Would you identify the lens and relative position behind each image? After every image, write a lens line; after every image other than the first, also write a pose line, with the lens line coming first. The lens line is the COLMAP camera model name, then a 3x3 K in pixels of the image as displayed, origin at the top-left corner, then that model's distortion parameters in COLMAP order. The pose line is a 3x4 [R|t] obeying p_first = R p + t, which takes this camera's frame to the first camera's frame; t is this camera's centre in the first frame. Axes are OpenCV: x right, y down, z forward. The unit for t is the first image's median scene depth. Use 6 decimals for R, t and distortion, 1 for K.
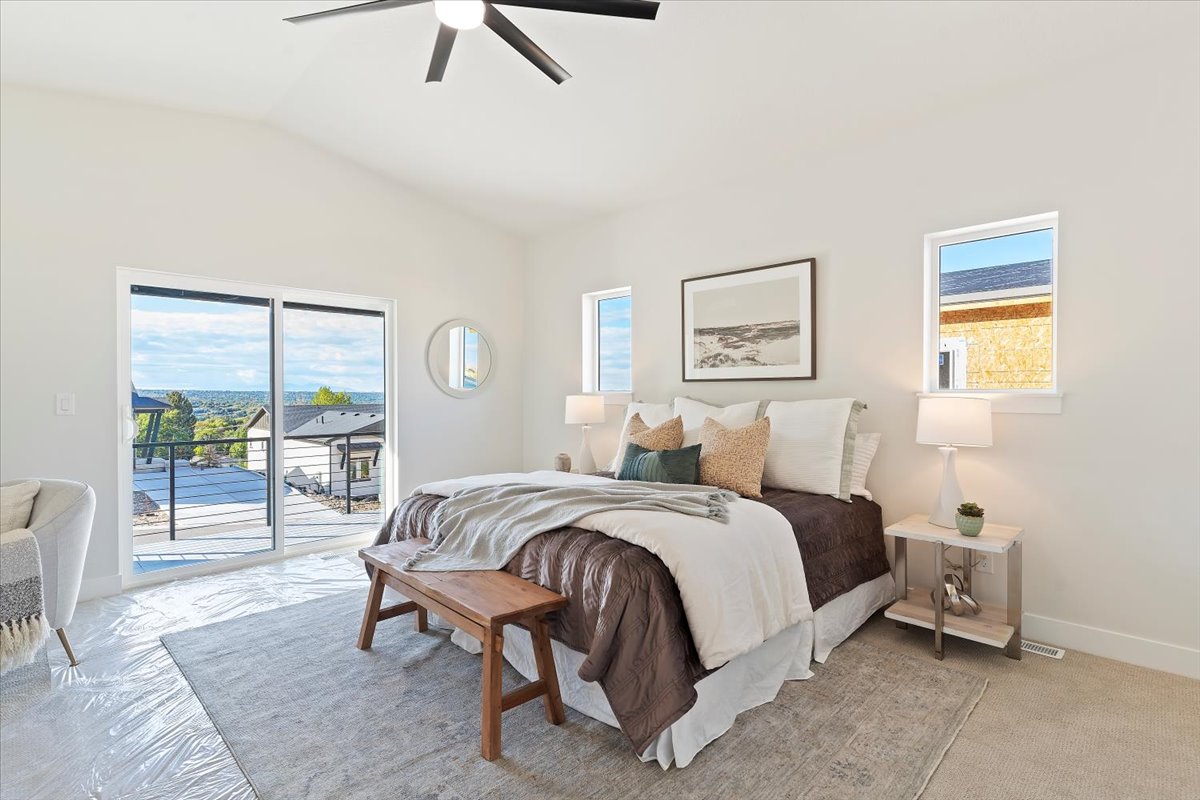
lens RADIAL K [[576.8, 0, 588.4], [0, 576.8, 394.5], [0, 0, 1]] dist [0.008203, -0.002751]
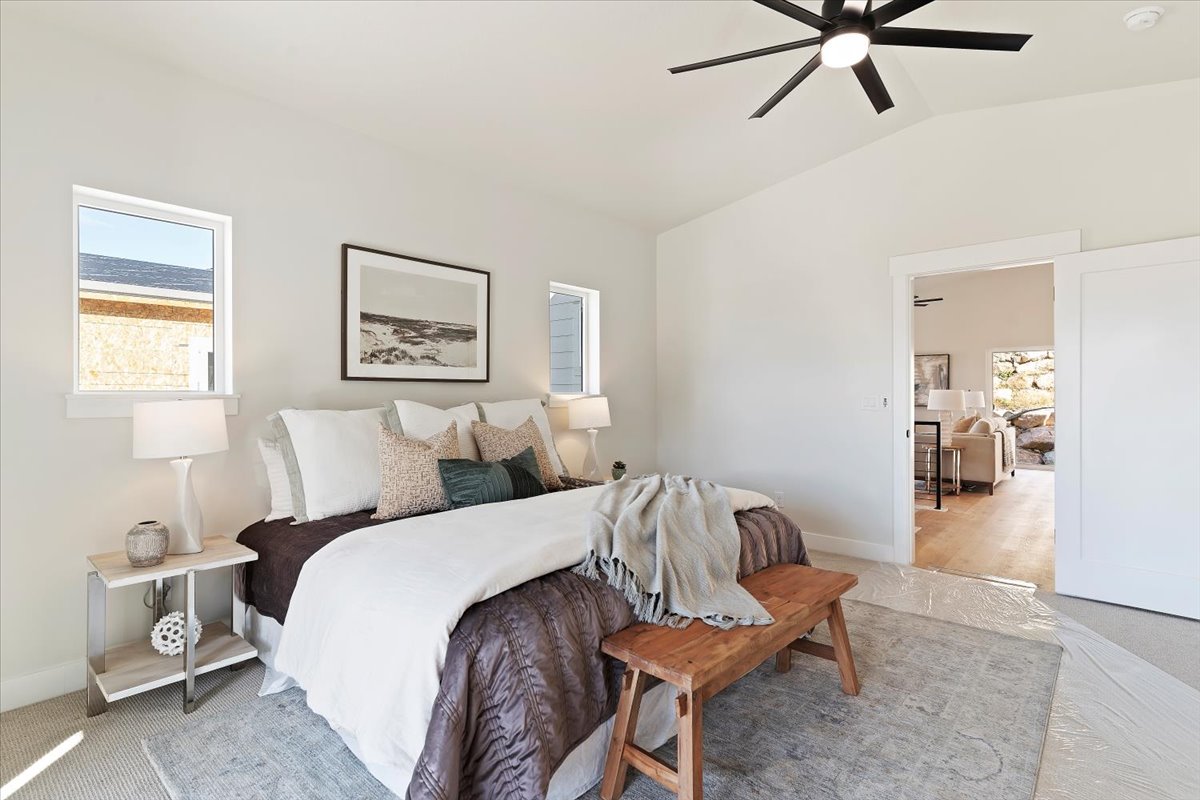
lens RADIAL K [[576.8, 0, 593.8], [0, 576.8, 395.0], [0, 0, 1]] dist [0.008203, -0.002751]
pose [[-0.061541, -0.000072, 0.998105, -0.643649], [0.005237, 0.999986, 0.000395, -0.000977], [-0.998091, 0.005251, -0.061540, 0.770578]]
